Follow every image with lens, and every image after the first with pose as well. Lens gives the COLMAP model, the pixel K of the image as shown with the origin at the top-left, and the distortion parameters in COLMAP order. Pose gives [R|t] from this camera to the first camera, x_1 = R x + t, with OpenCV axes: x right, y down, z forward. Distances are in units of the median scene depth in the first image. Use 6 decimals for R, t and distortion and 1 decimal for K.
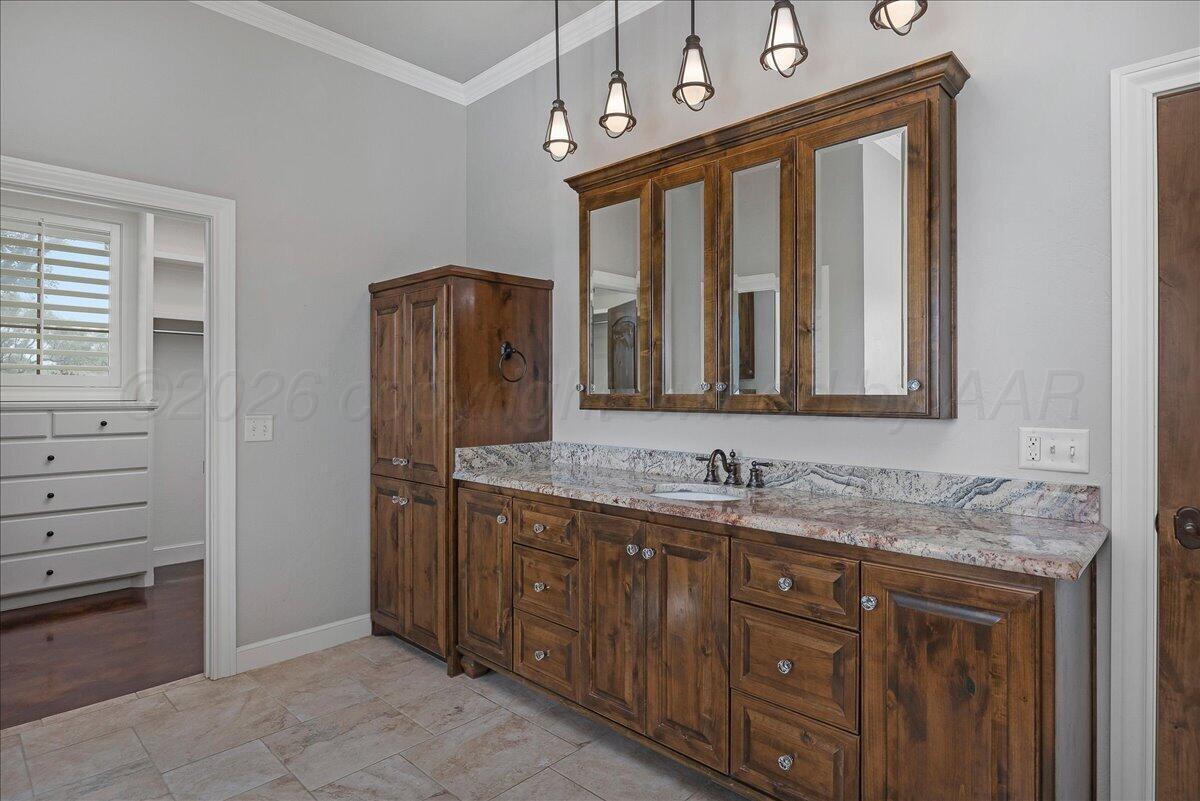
lens RADIAL K [[635.1, 0, 606.6], [0, 635.1, 391.6], [0, 0, 1]] dist [-0.002201, -0.000355]
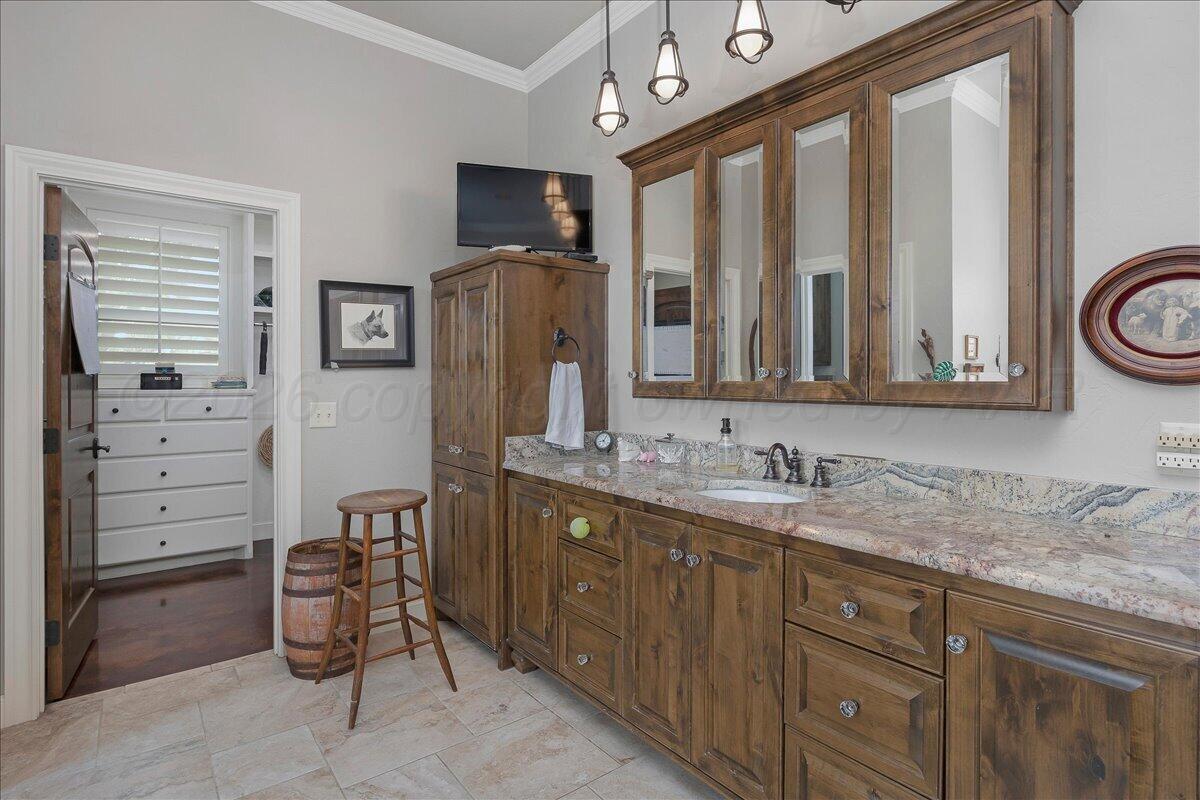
lens RADIAL K [[573.9, 0, 625.0], [0, 573.9, 383.9], [0, 0, 1]] dist [-0.008616, -0.000067]
pose [[0.990651, 0.000548, -0.136419, 0.076700], [0.000261, 0.999982, 0.005919, 0.002867], [0.136420, -0.005899, 0.990633, 0.183006]]
